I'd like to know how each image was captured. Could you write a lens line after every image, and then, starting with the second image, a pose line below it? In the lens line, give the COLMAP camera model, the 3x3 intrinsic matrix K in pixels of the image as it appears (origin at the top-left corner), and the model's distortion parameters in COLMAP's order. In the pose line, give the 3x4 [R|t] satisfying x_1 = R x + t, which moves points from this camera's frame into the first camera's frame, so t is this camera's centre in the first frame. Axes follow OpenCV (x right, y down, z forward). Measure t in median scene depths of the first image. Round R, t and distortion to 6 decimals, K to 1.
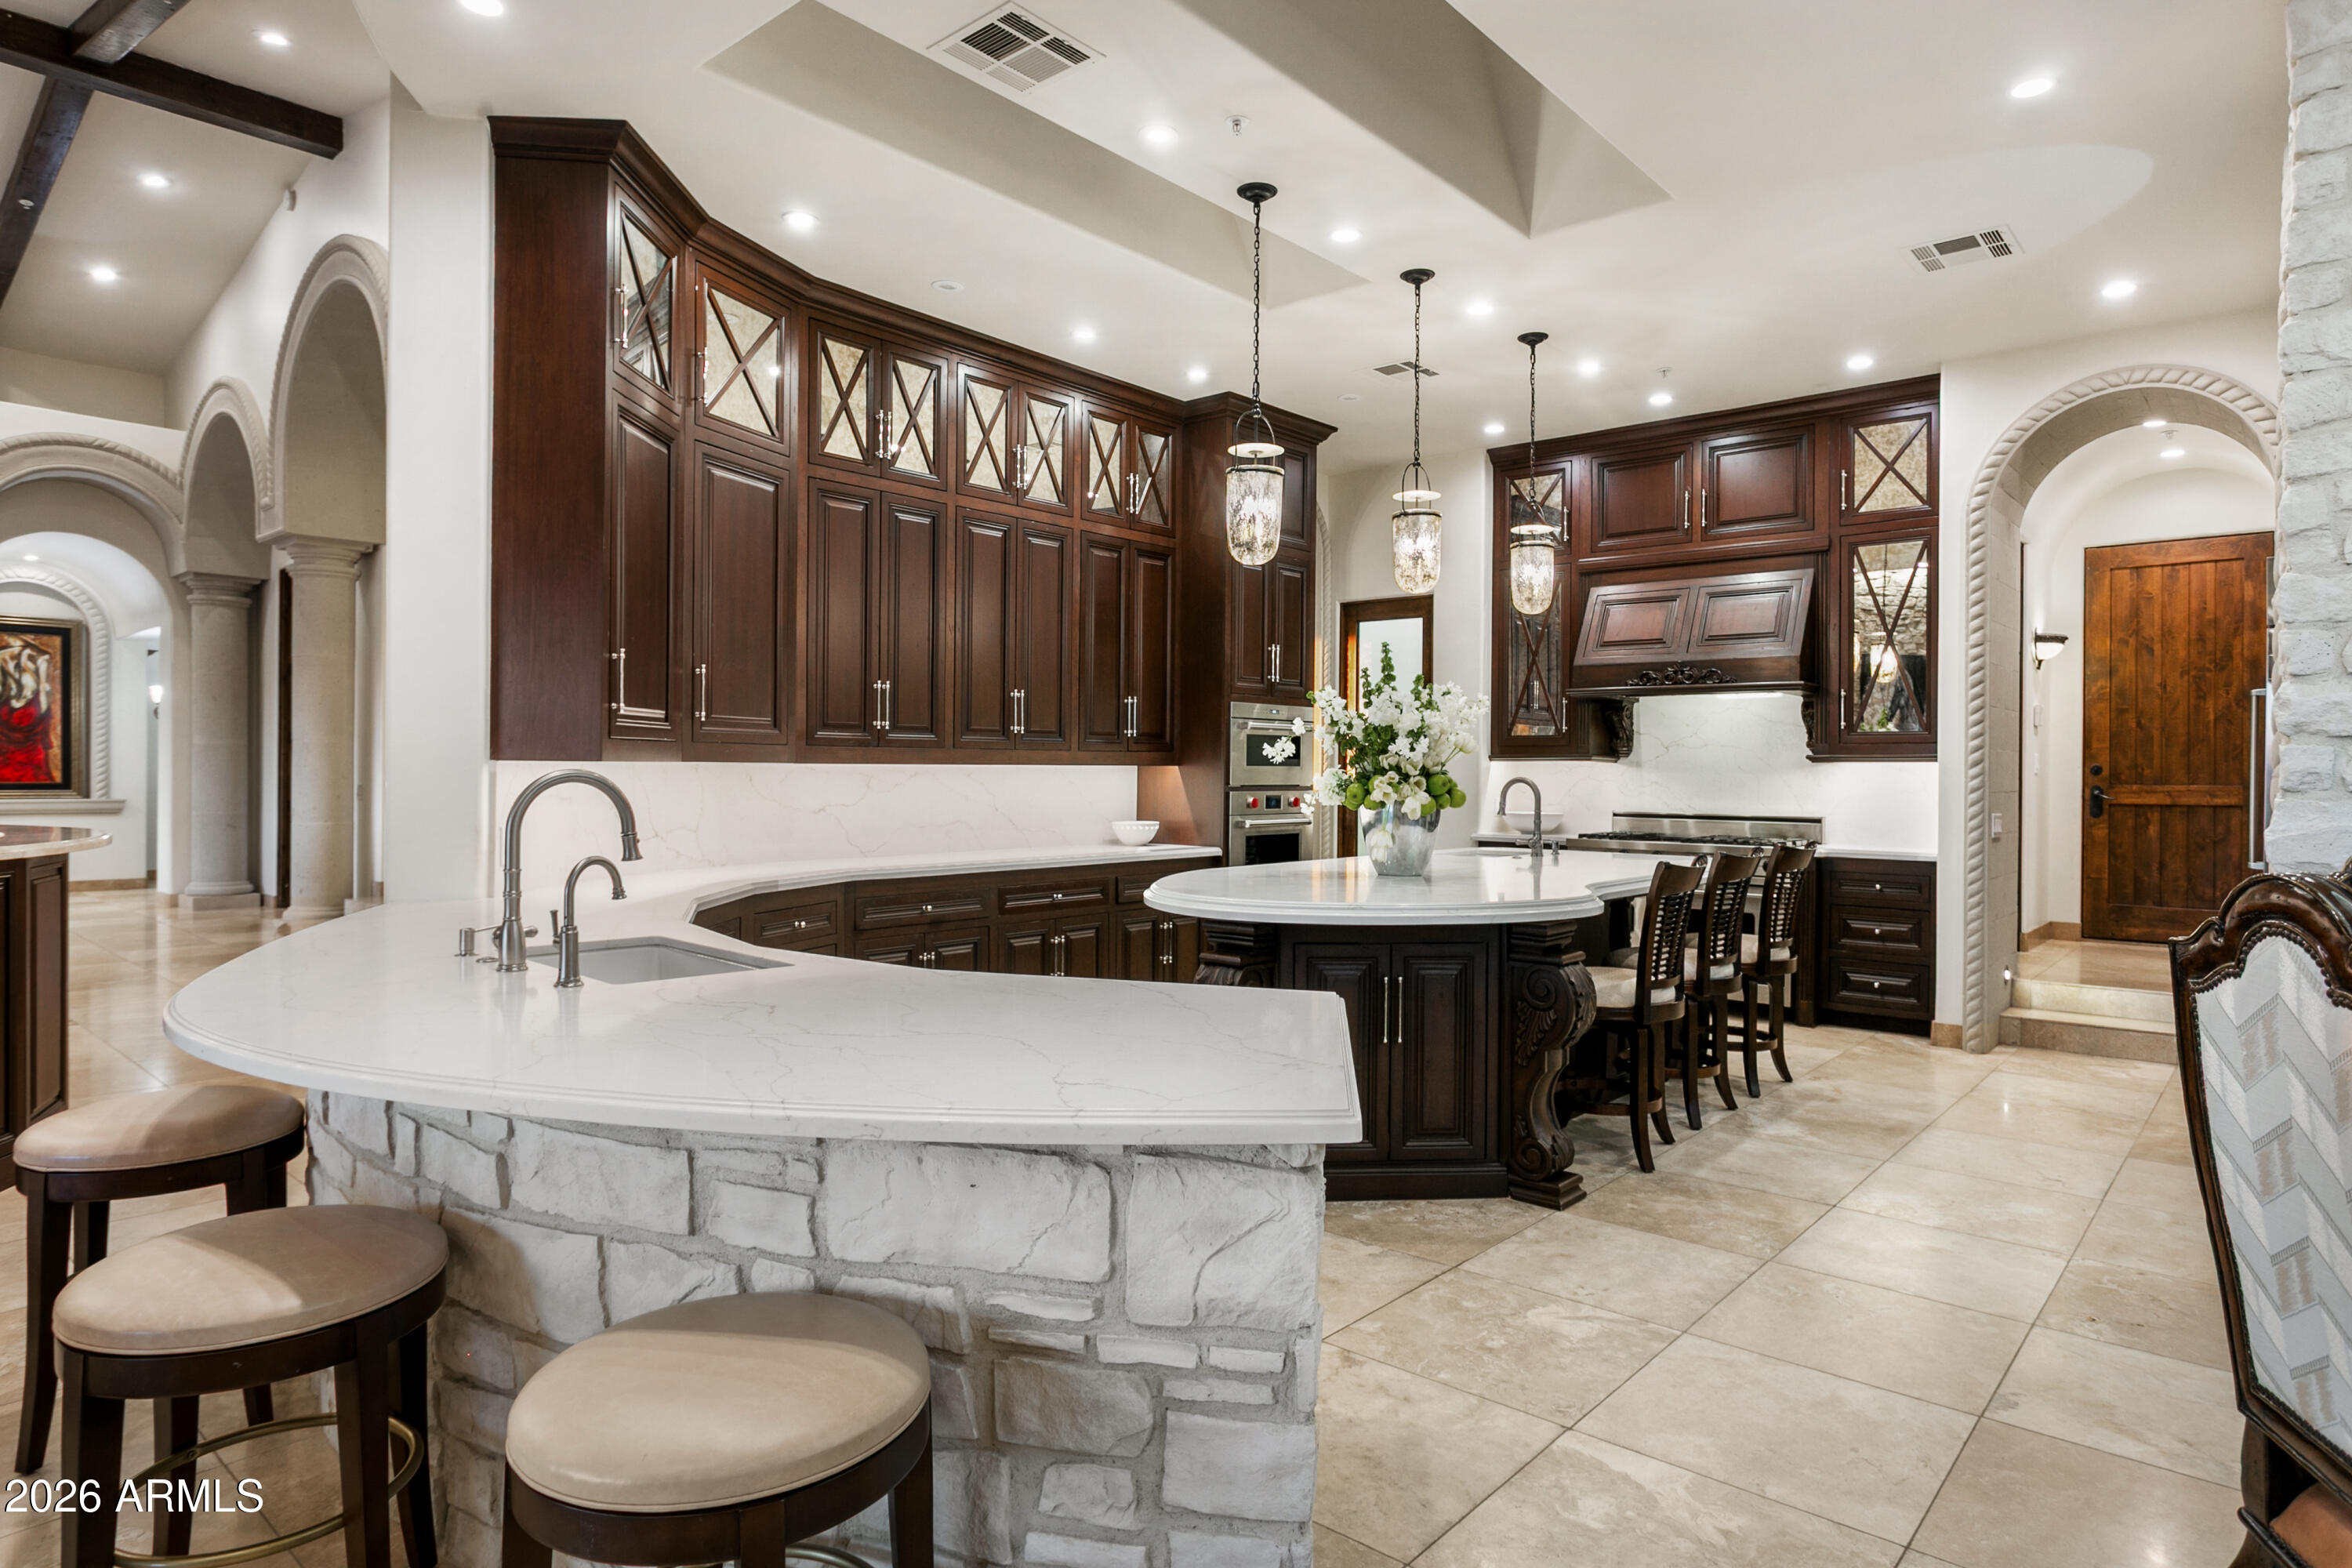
lens RADIAL K [[1310.4, 0, 1193.6], [0, 1310.4, 775.9], [0, 0, 1]] dist [-0.006710, 0.000392]
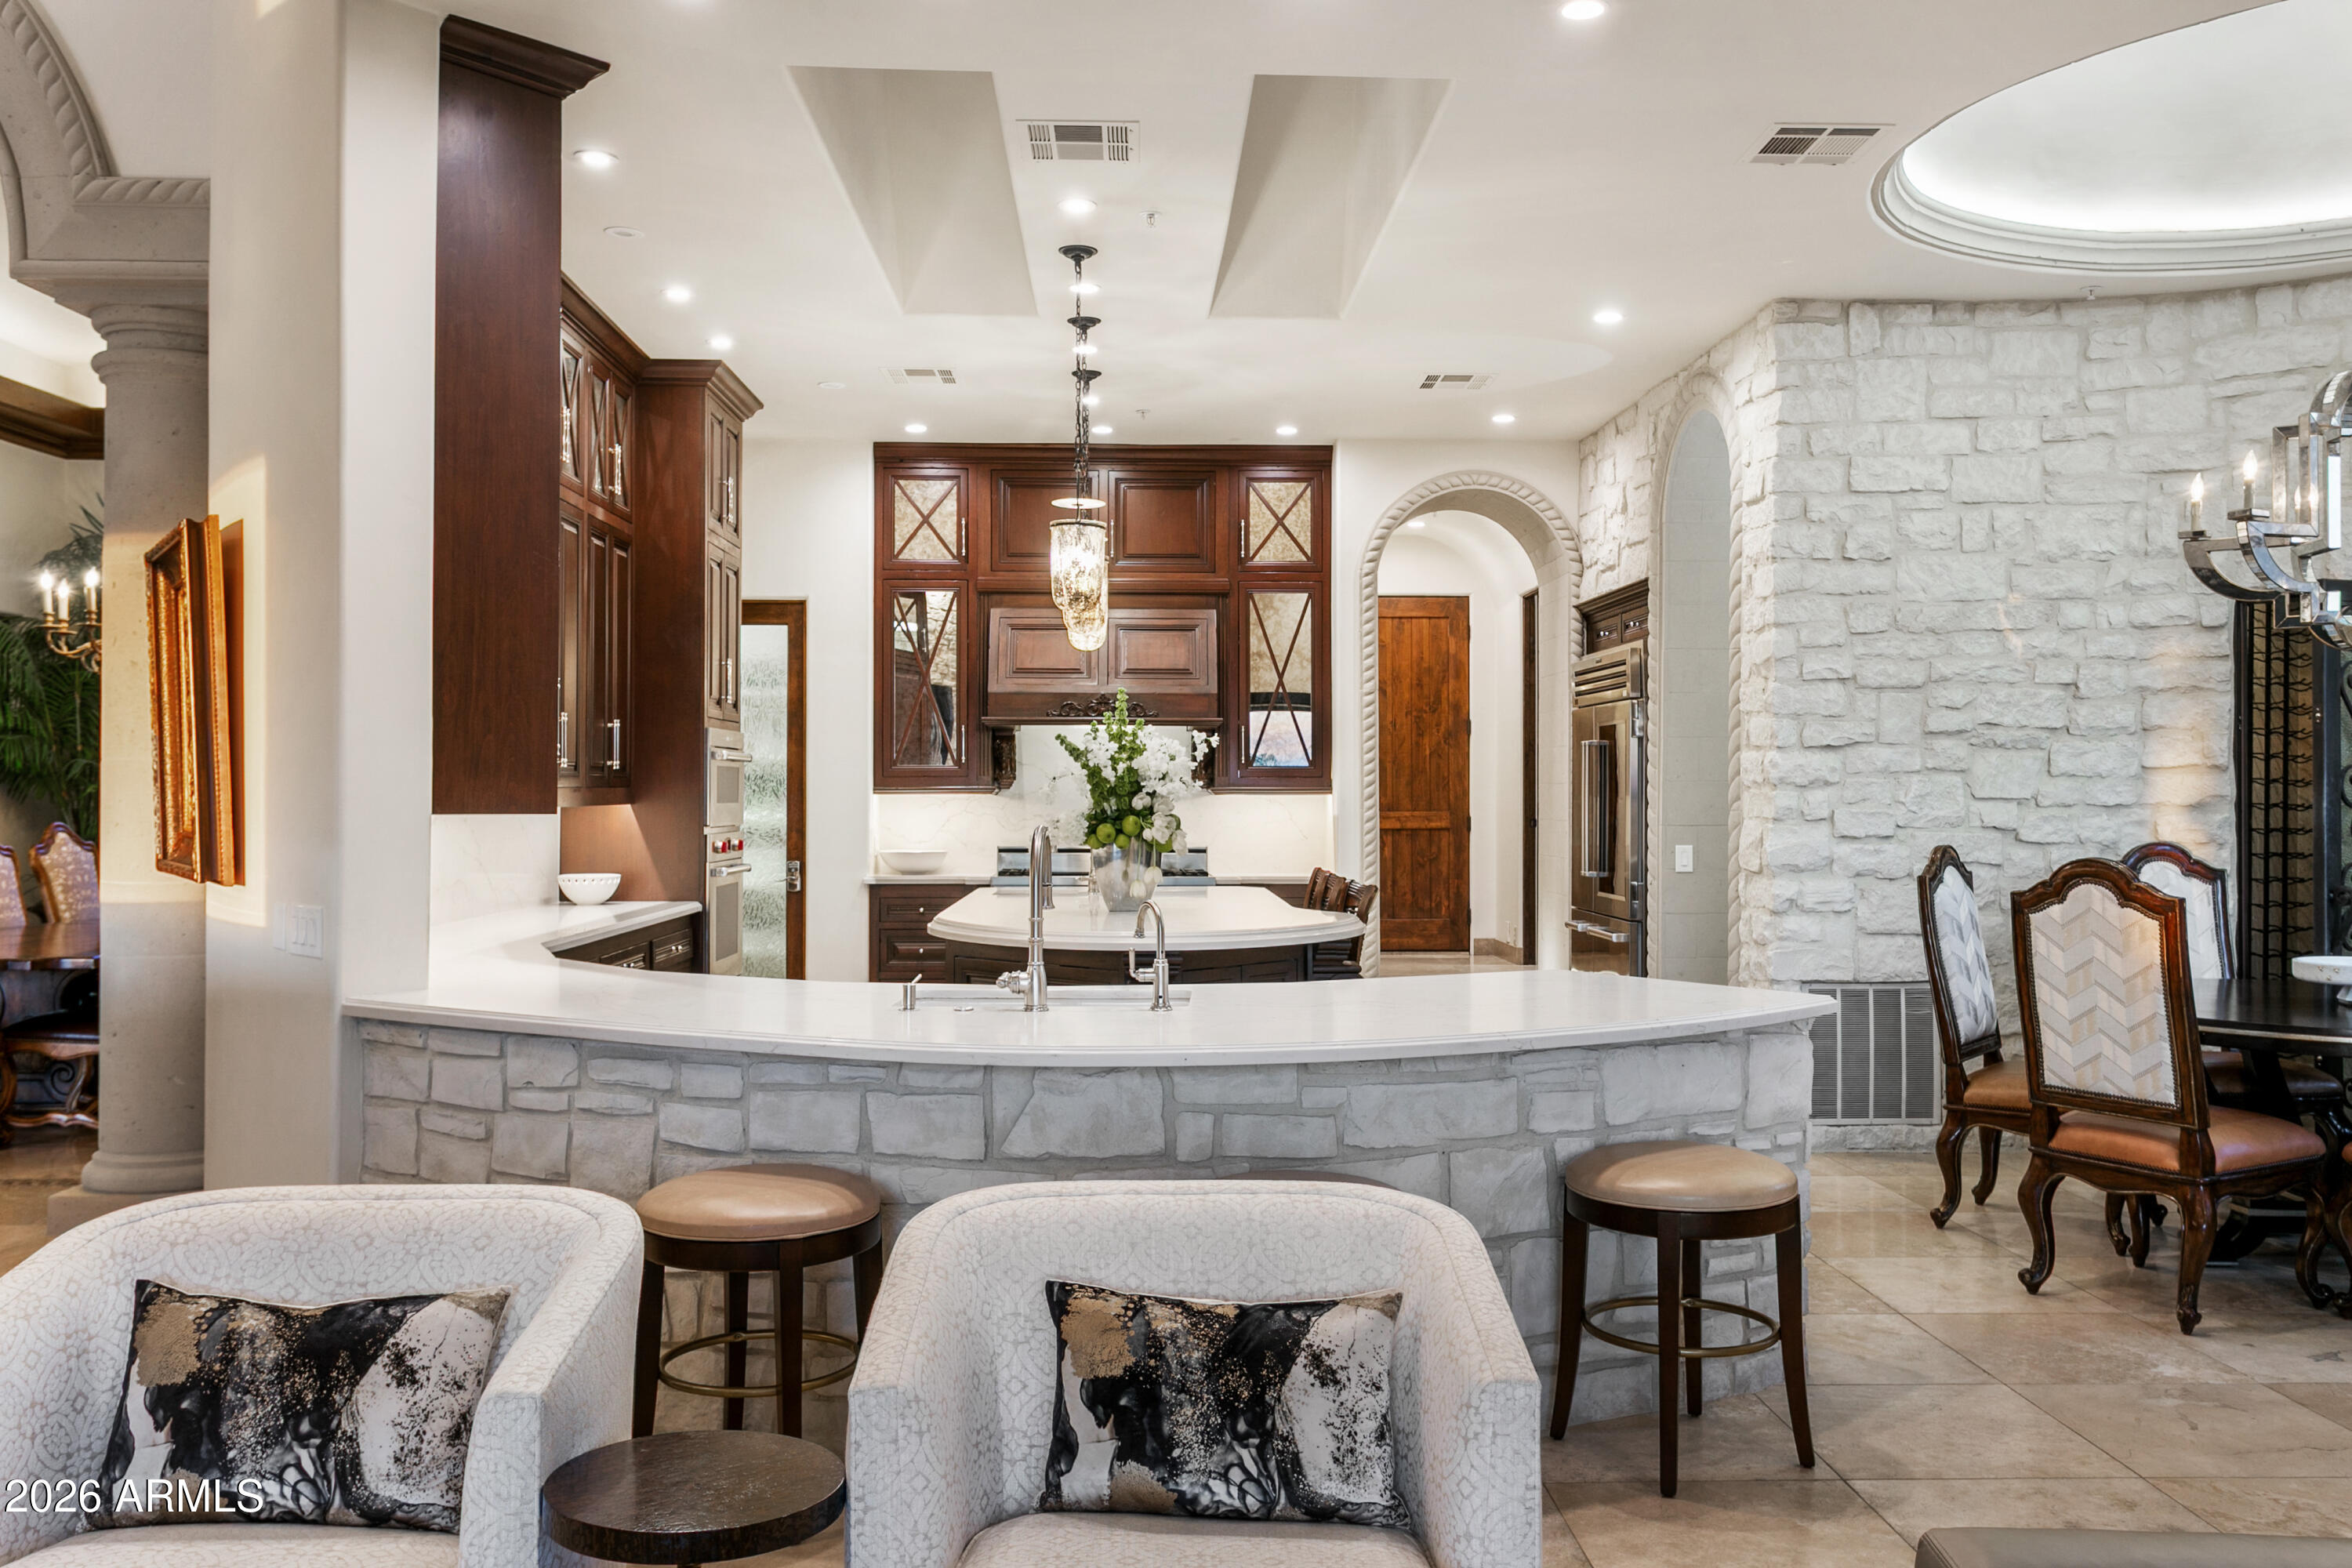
lens RADIAL K [[1907.6, 0, 1176.0], [0, 1907.6, 784.0], [0, 0, 1]] dist [0.012209, 0.007314]
pose [[0.733591, -0.002730, 0.679586, -0.570886], [0.007546, 0.999963, -0.004129, -0.012536], [-0.679550, 0.008157, 0.733584, -0.094786]]
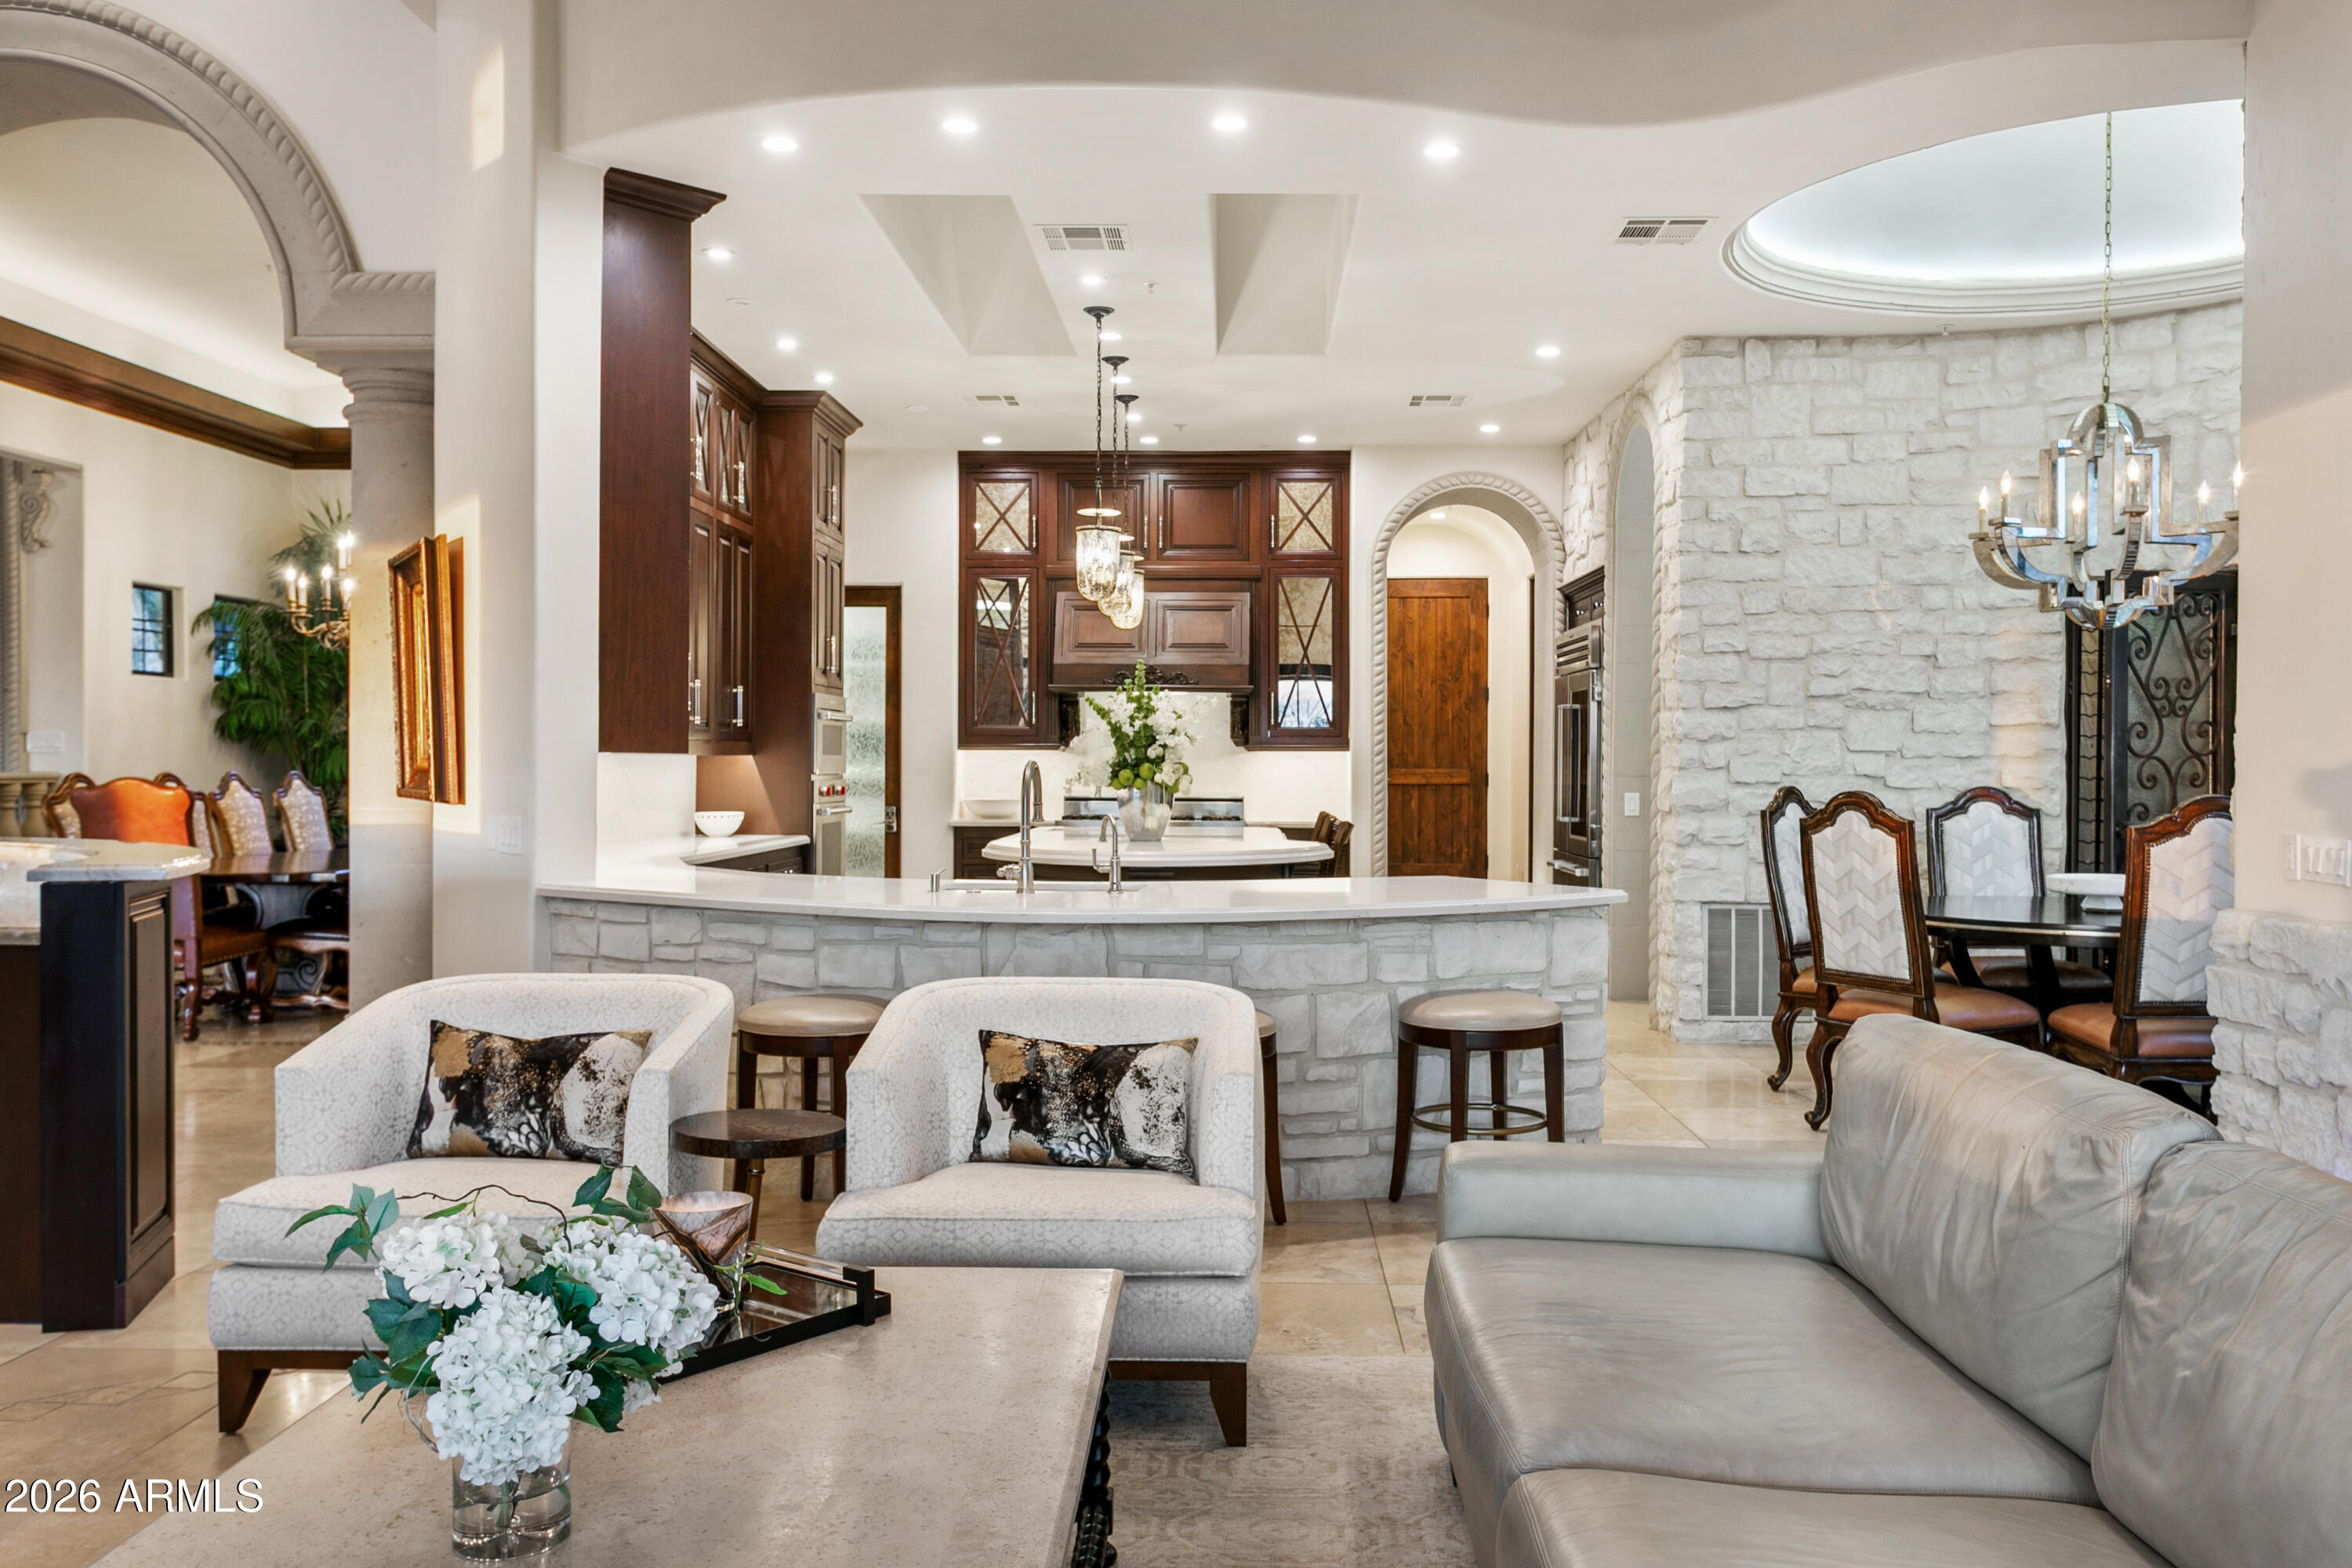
lens RADIAL K [[1858.7, 0, 1176.0], [0, 1858.7, 784.0], [0, 0, 1]] dist [0.008245, 0.007854]
pose [[0.775859, -0.011209, 0.630807, -0.655129], [0.004895, 0.999919, 0.011748, -0.000679], [-0.630887, -0.006027, 0.775851, -0.293721]]
